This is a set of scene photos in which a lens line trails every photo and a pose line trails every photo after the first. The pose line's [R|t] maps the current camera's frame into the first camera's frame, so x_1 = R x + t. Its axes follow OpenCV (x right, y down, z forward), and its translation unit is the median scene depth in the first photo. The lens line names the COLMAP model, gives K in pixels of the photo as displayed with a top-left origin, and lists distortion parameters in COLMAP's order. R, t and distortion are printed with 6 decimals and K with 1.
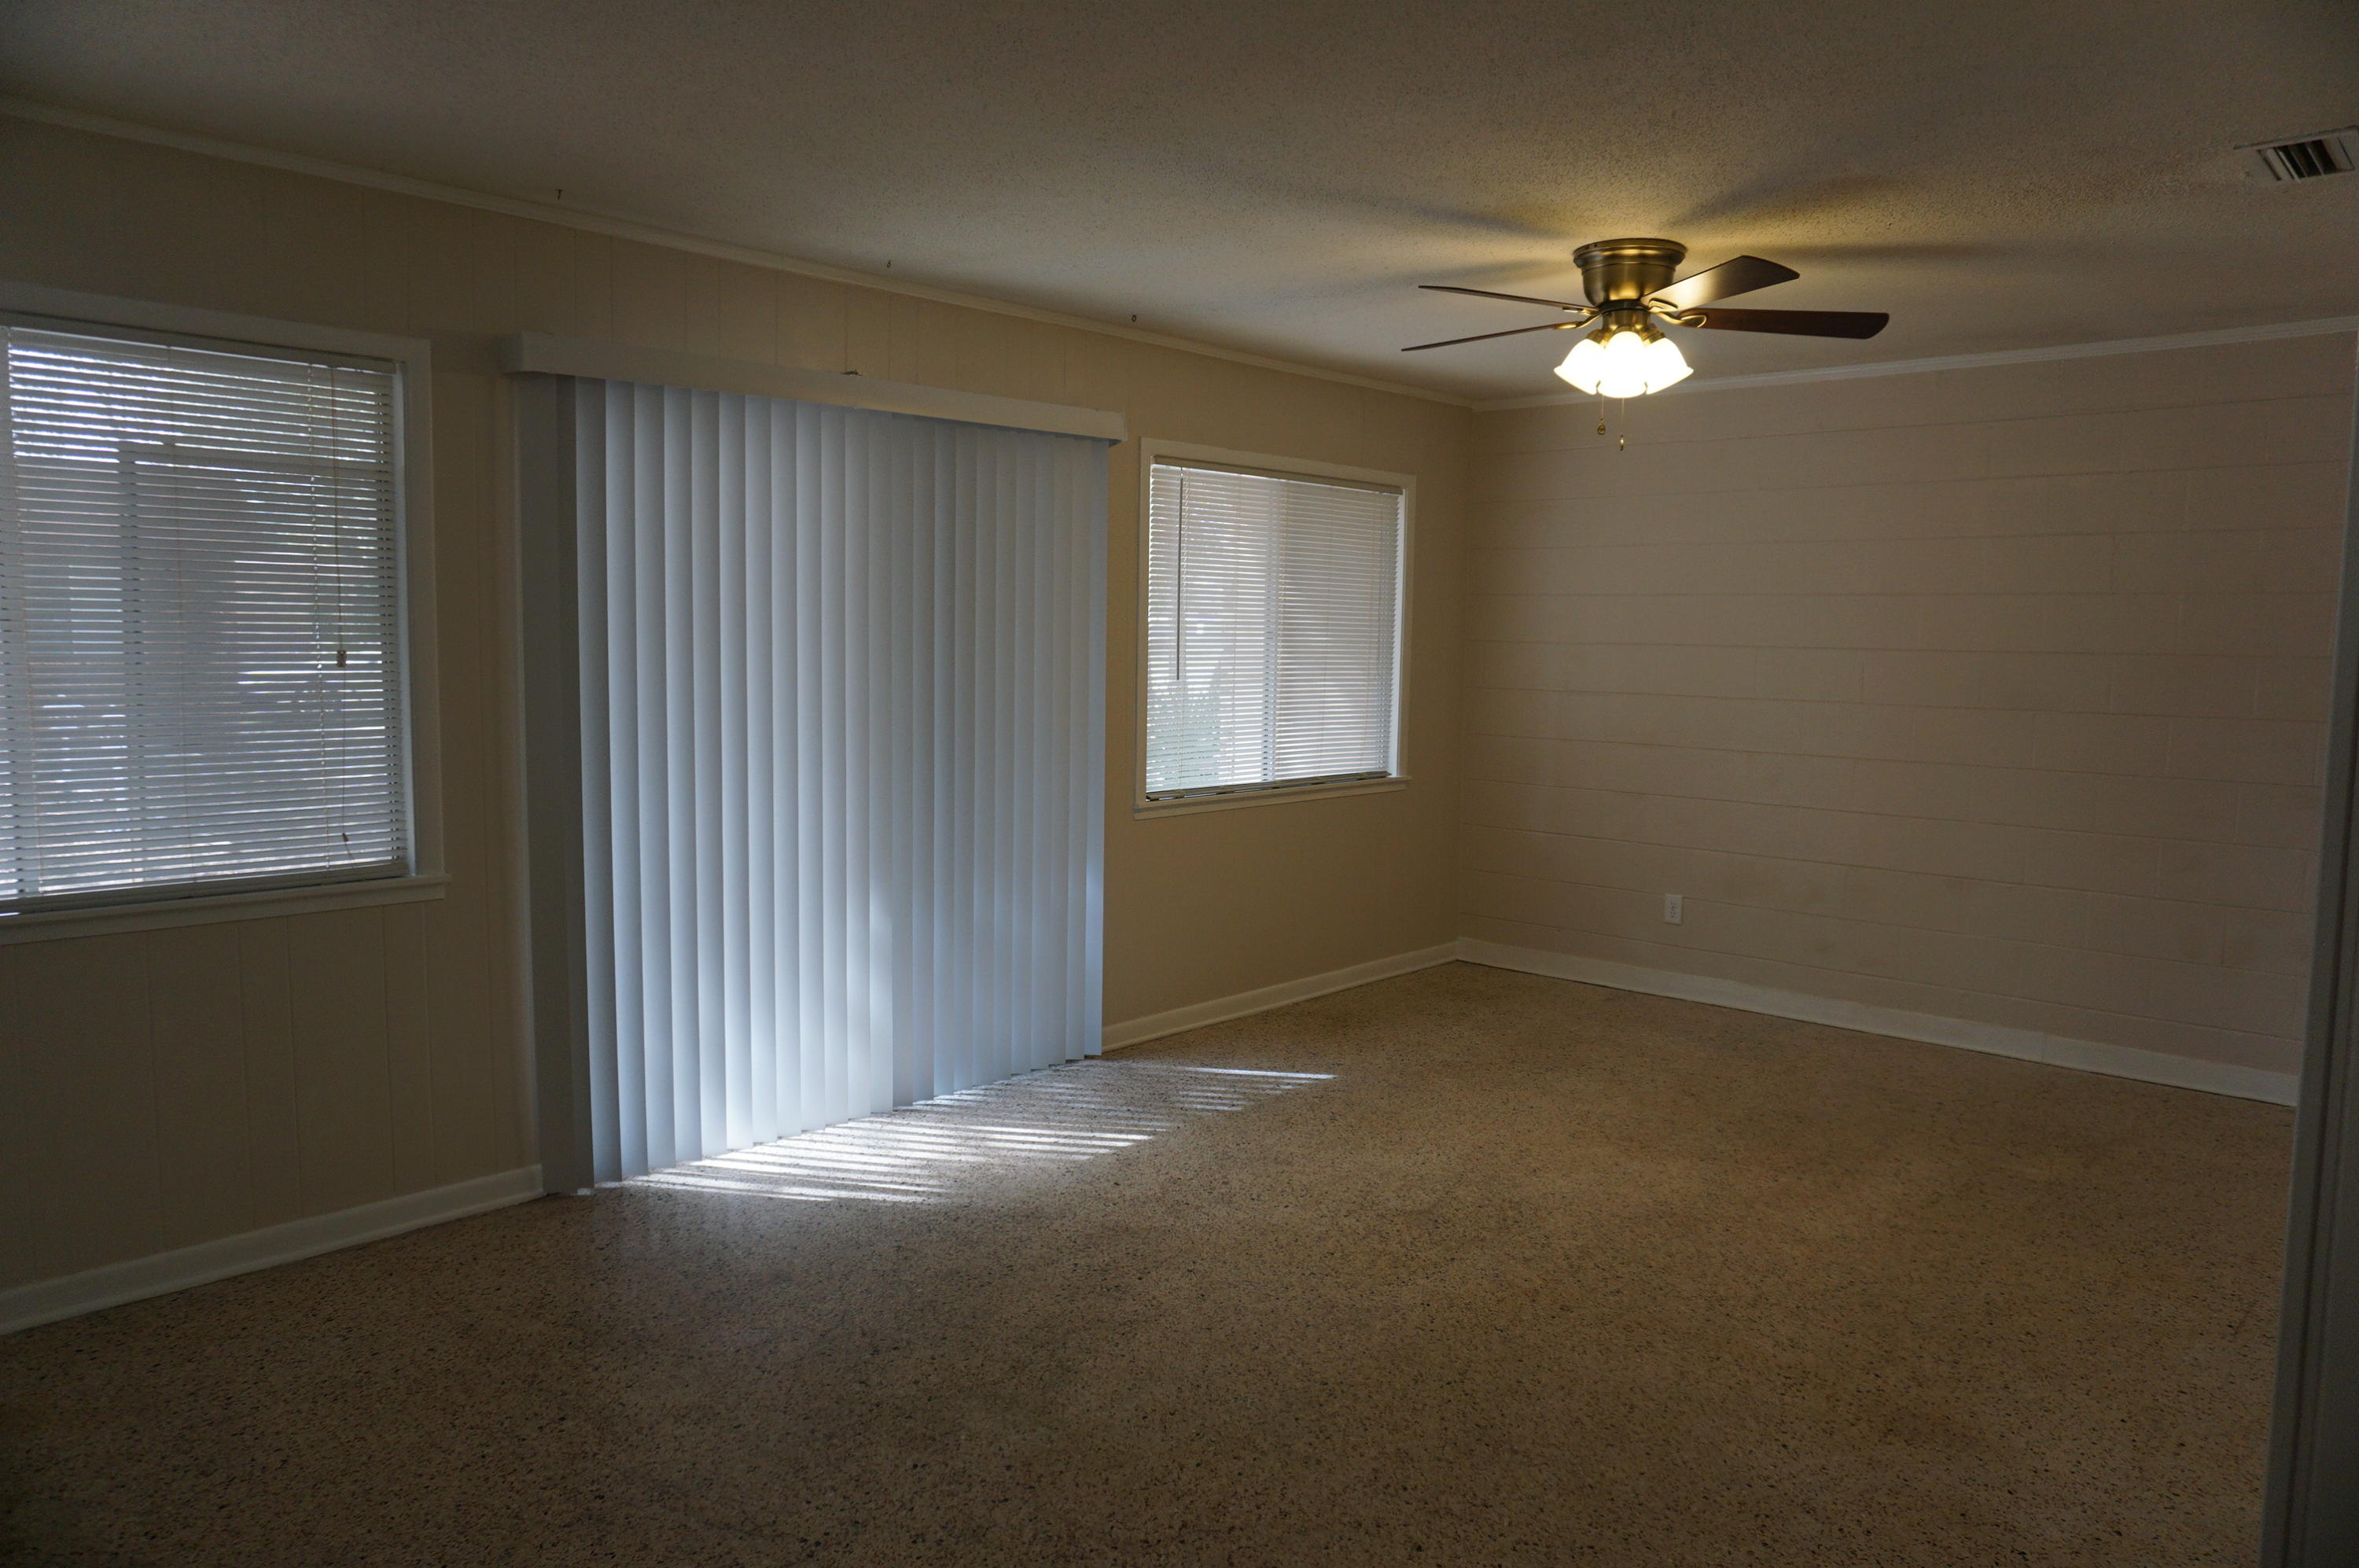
lens RADIAL K [[1573.7, 0, 1182.2], [0, 1573.7, 788.1], [0, 0, 1]] dist [-0.050273, 0.042539]
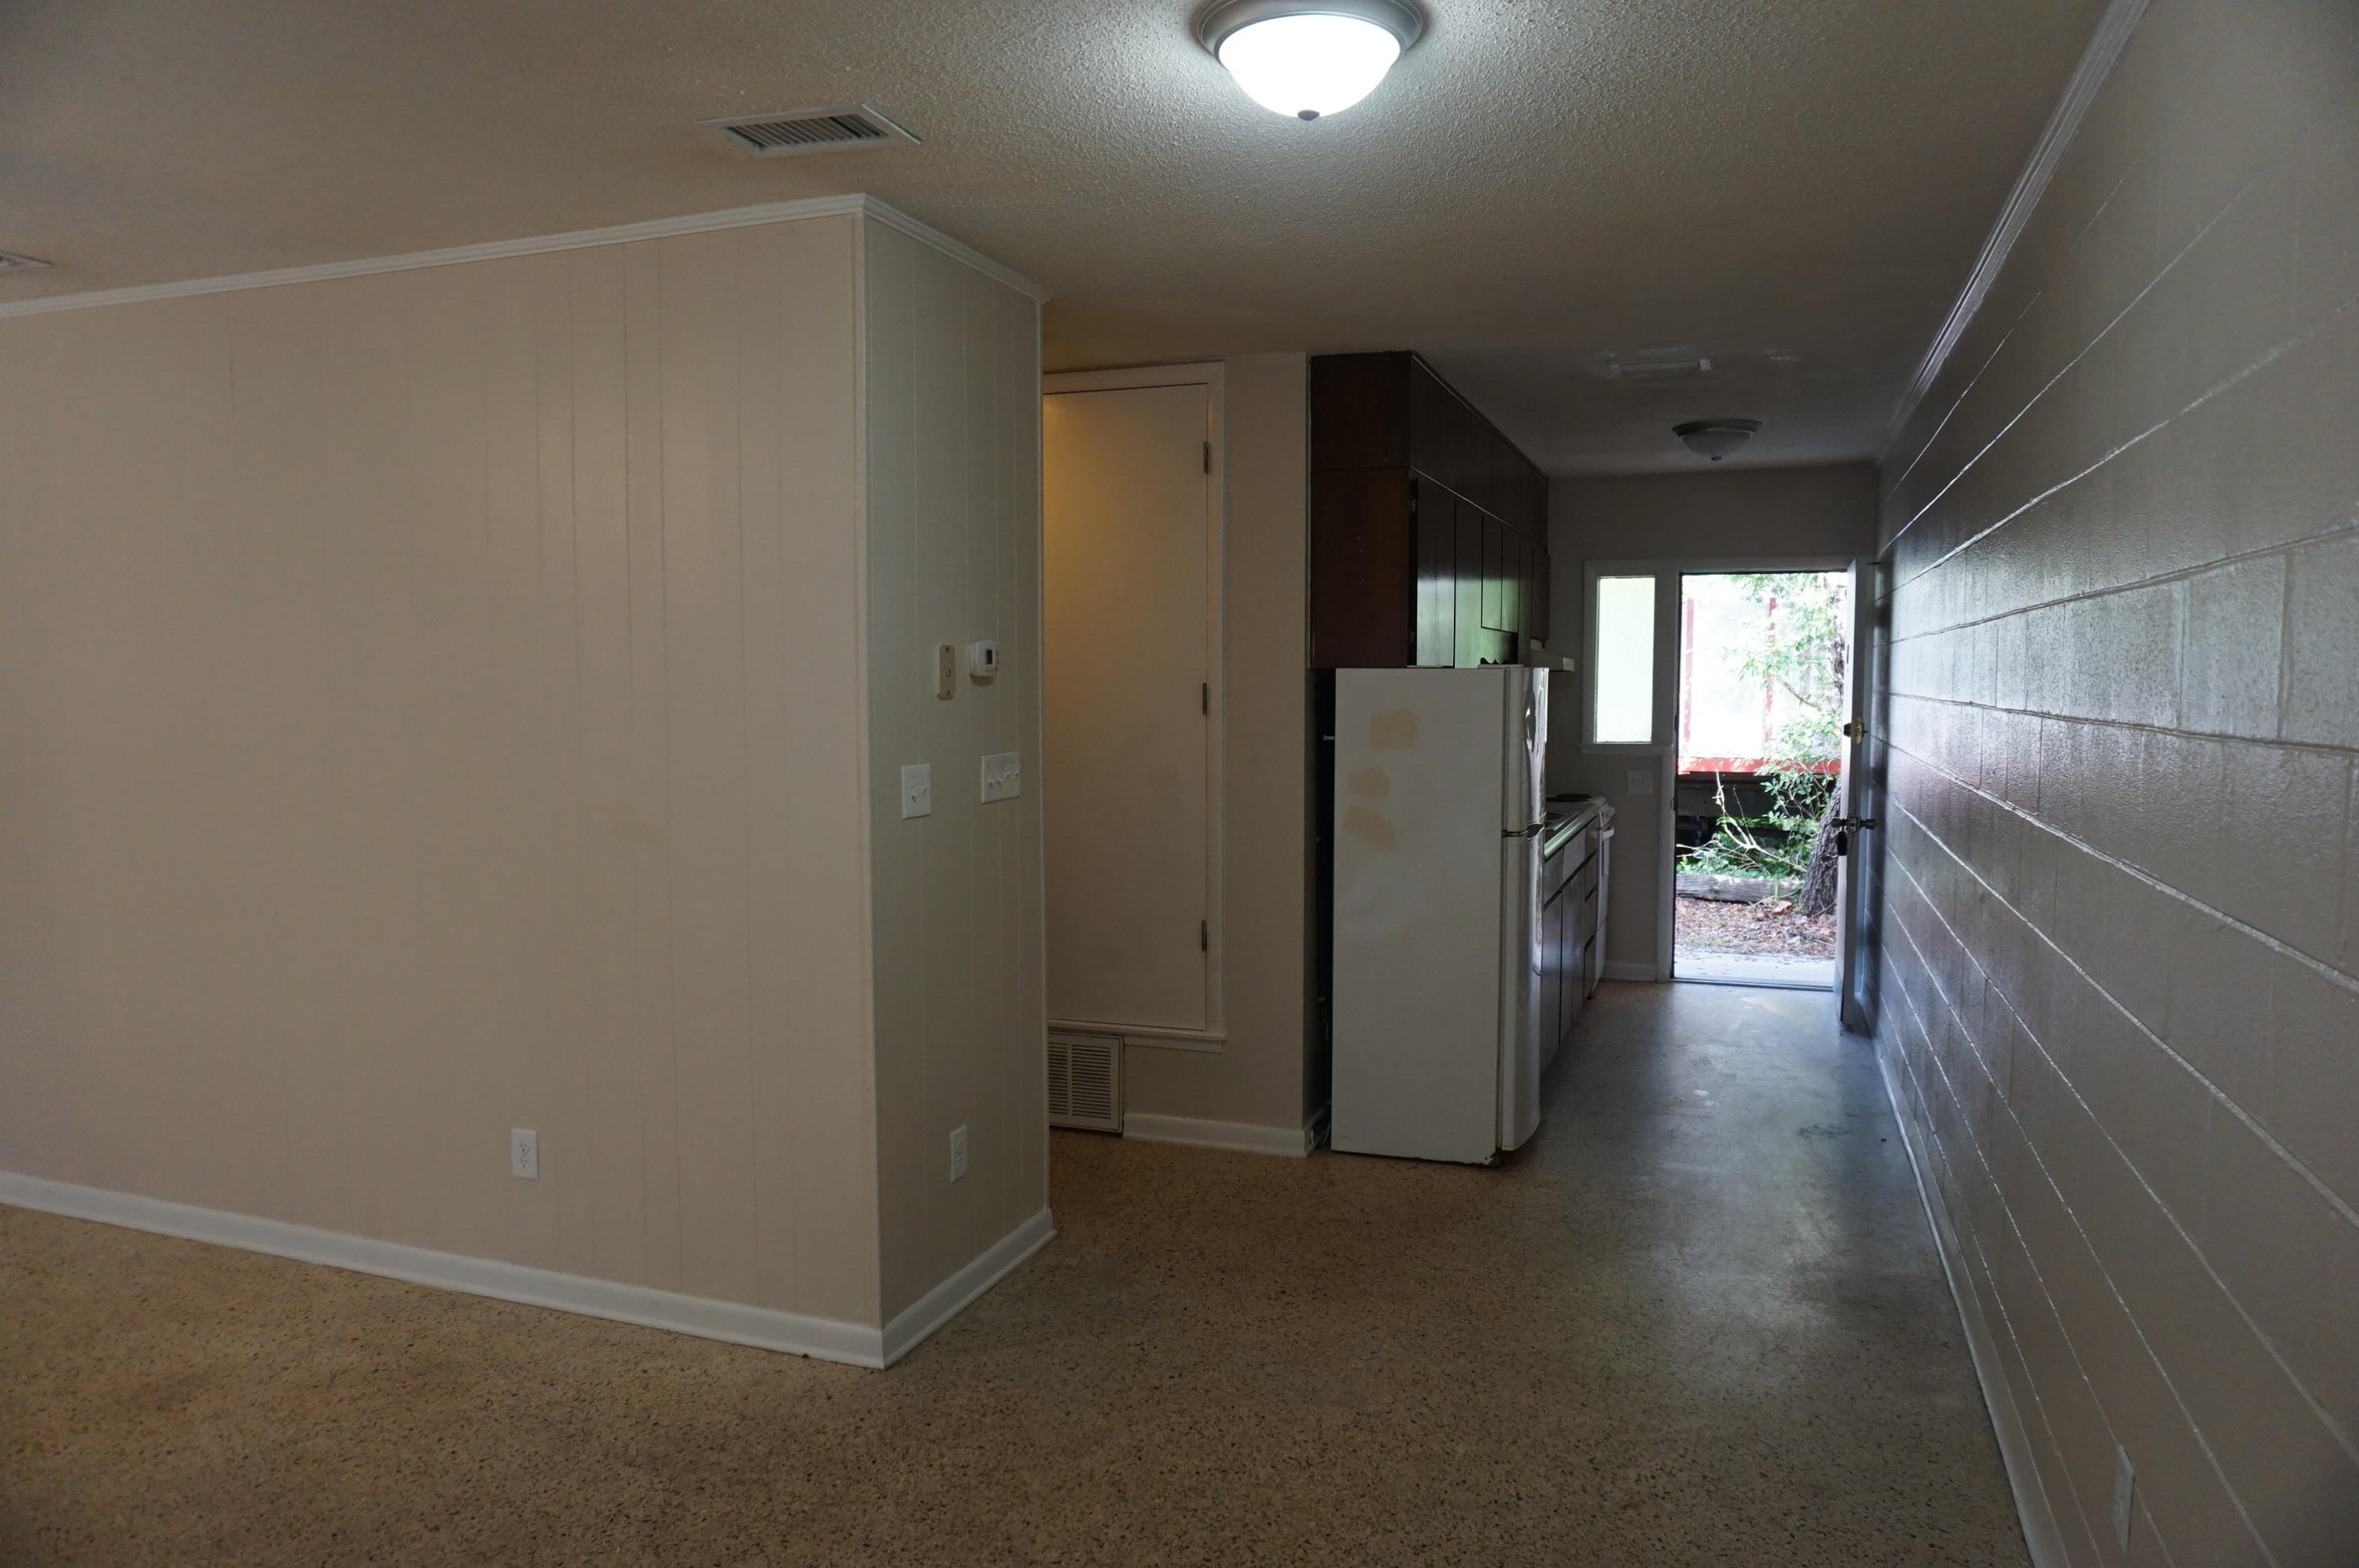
lens RADIAL K [[1599.1, 0, 1178.0], [0, 1599.1, 780.3], [0, 0, 1]] dist [-0.047625, 0.040934]
pose [[-0.378593, -0.072629, 0.922709, -0.564448], [0.078302, 0.990829, 0.110119, -0.062143], [-0.922245, 0.113940, -0.369434, 0.493187]]
